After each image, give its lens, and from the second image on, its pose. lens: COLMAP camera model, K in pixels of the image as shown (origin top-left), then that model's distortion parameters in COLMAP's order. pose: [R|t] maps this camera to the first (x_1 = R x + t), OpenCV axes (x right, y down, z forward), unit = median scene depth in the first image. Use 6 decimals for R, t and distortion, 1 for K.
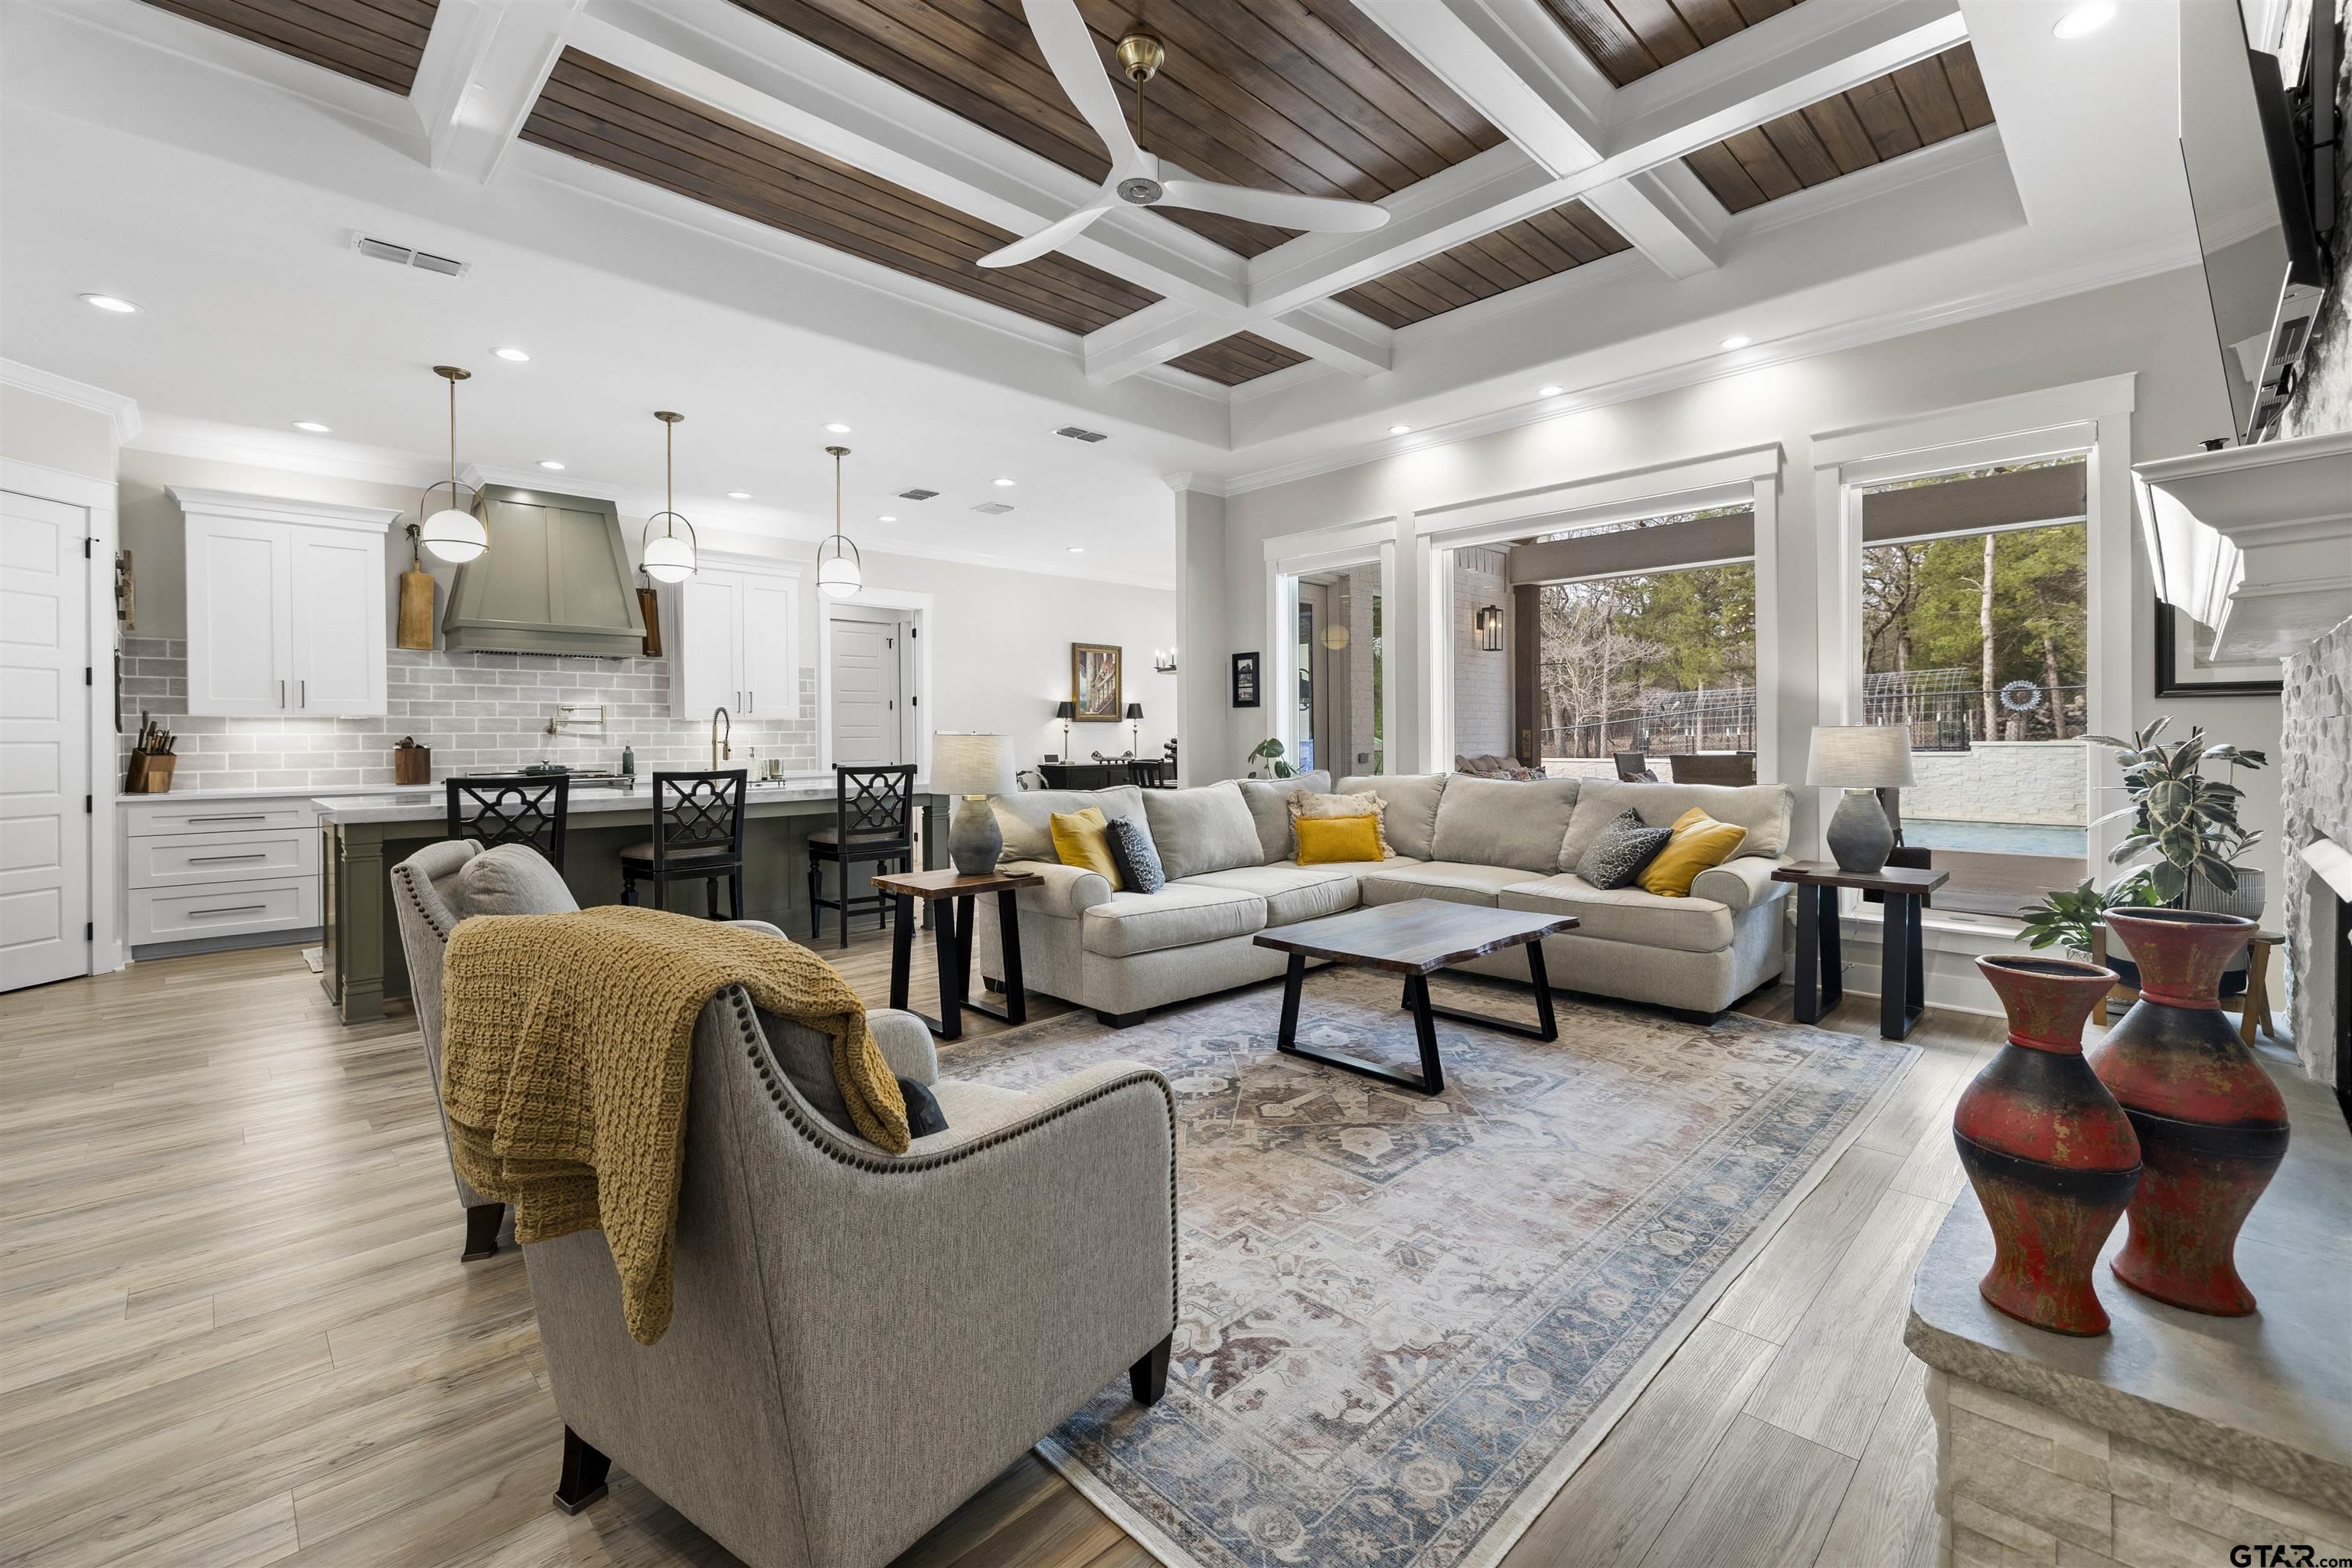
lens RADIAL K [[990.6, 0, 1160.9], [0, 990.6, 737.9], [0, 0, 1]] dist [0.000547, -0.000208]
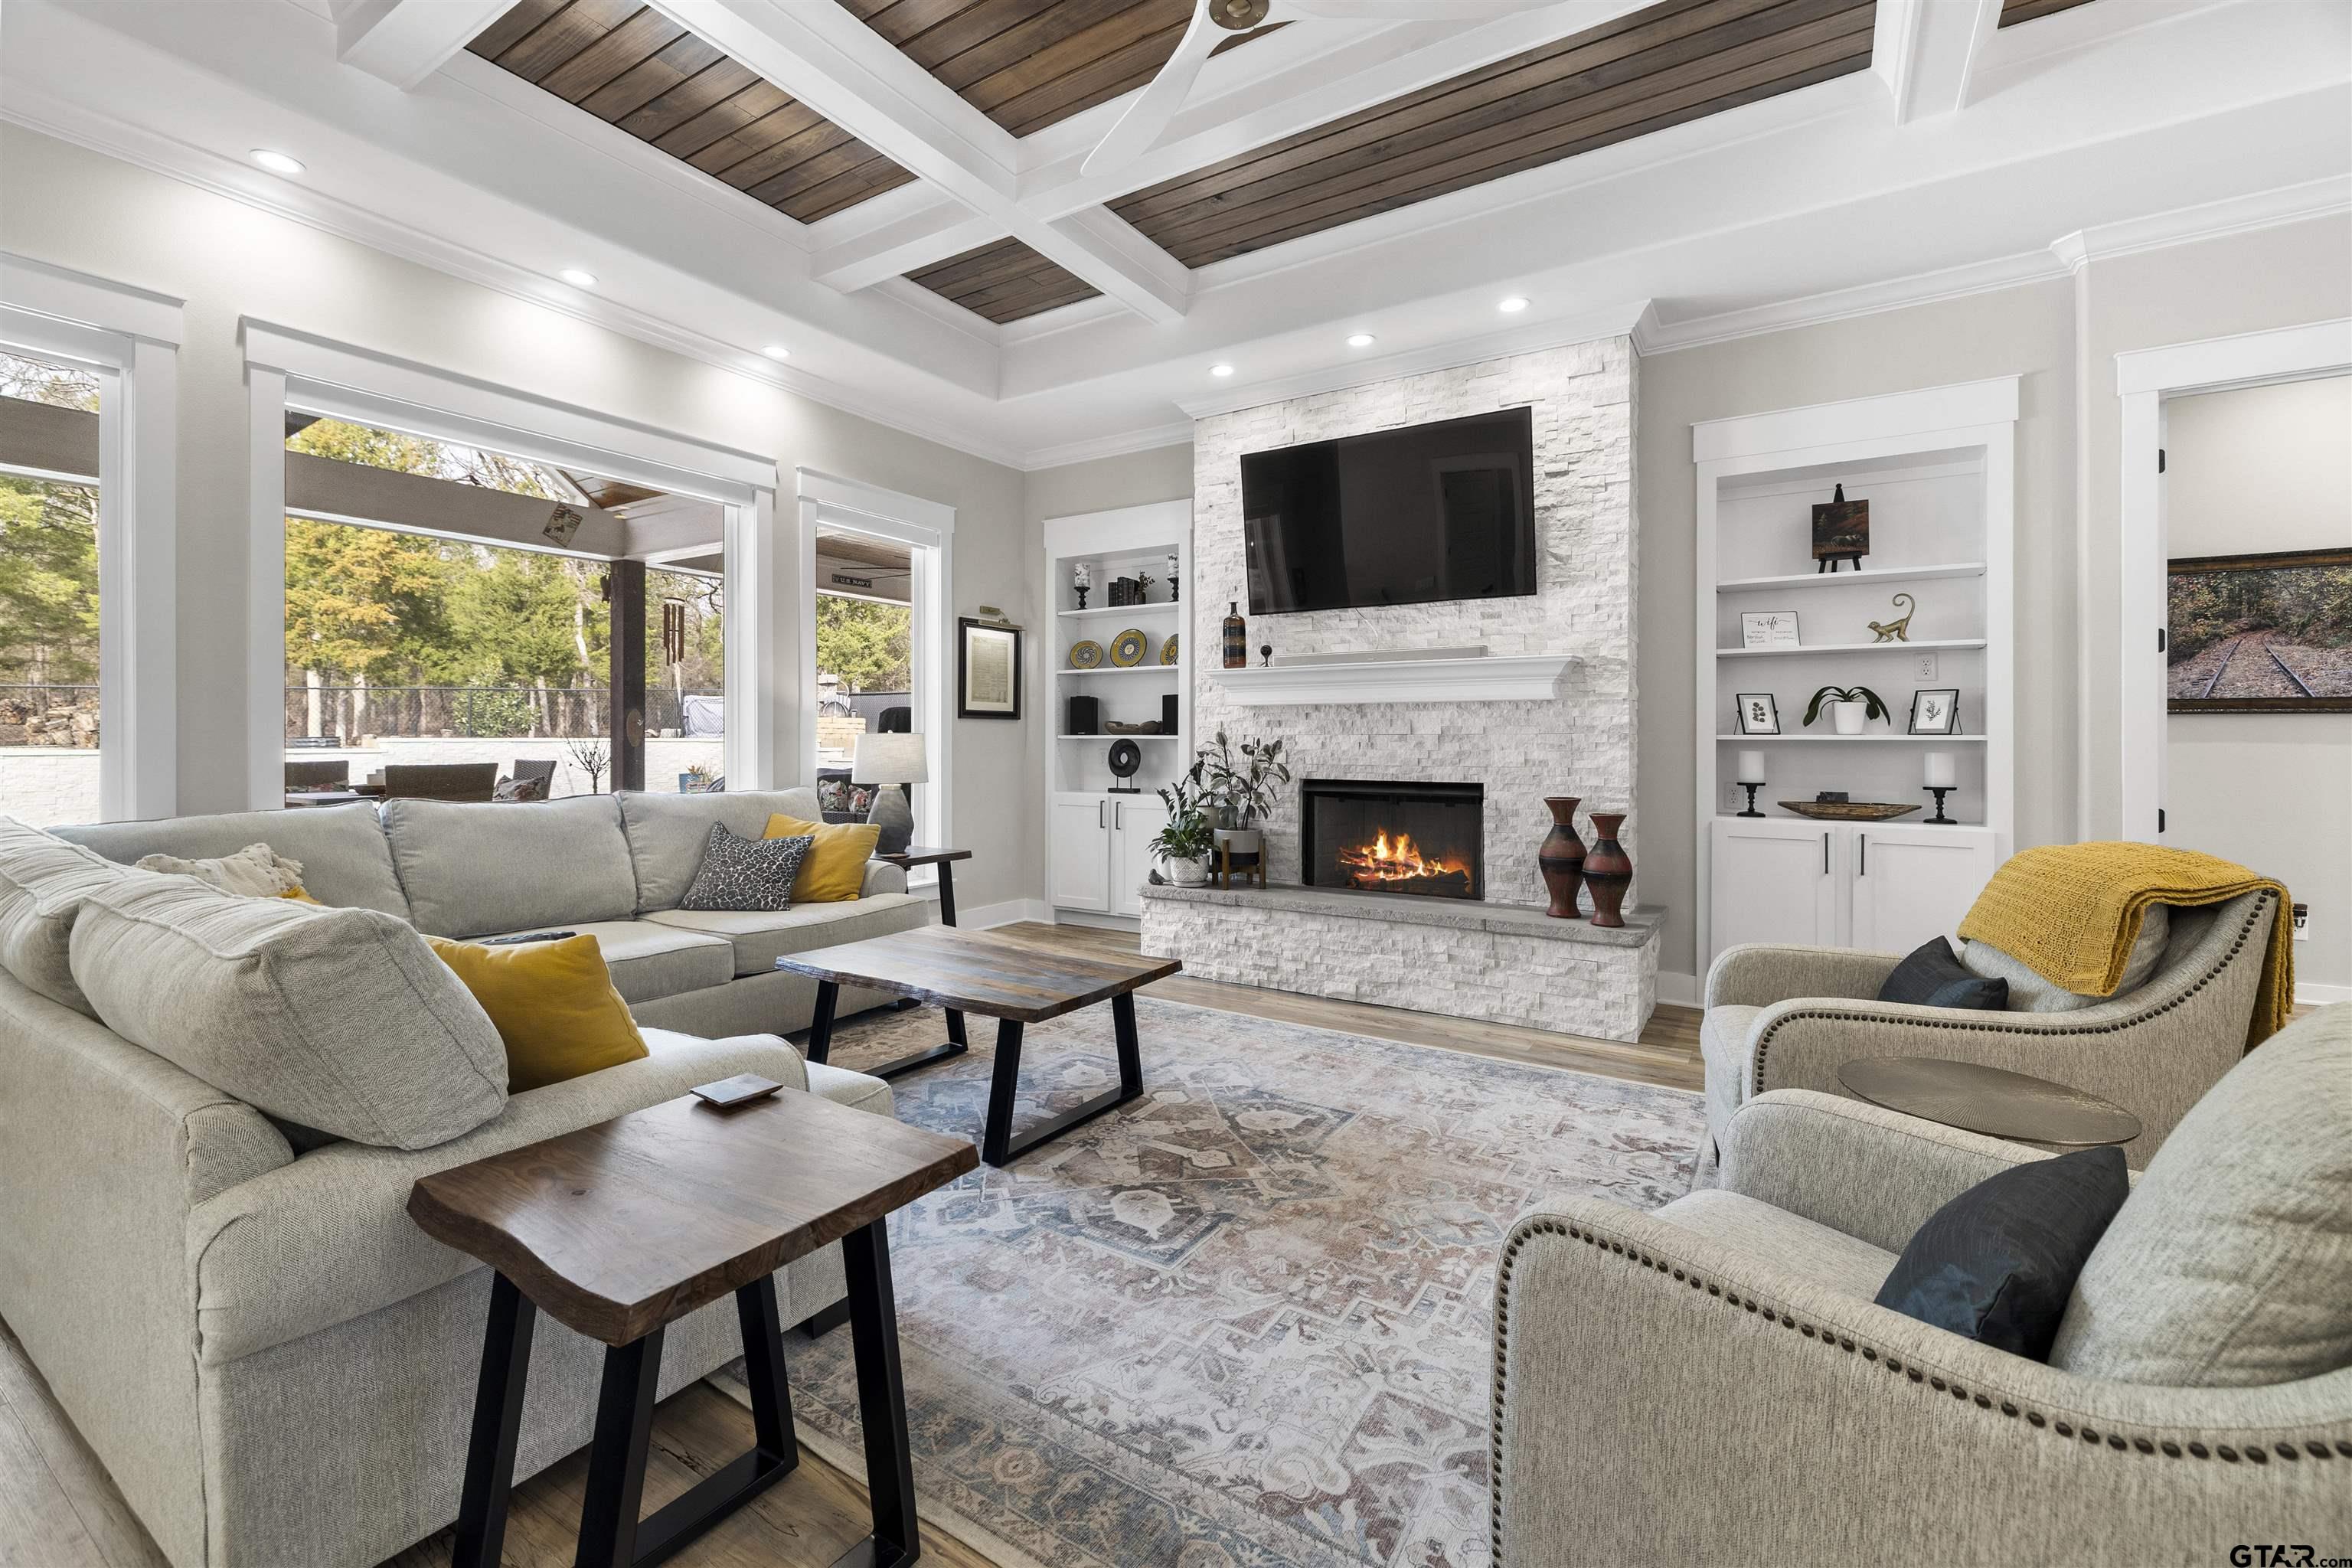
lens RADIAL K [[990.6, 0, 1190.8], [0, 990.6, 745.0], [0, 0, 1]] dist [0.000547, -0.000208]
pose [[-0.239632, 0.002087, 0.970862, -0.763819], [0.001012, 0.999998, -0.001899, 0.006215], [-0.970863, 0.000527, -0.239633, 1.266056]]
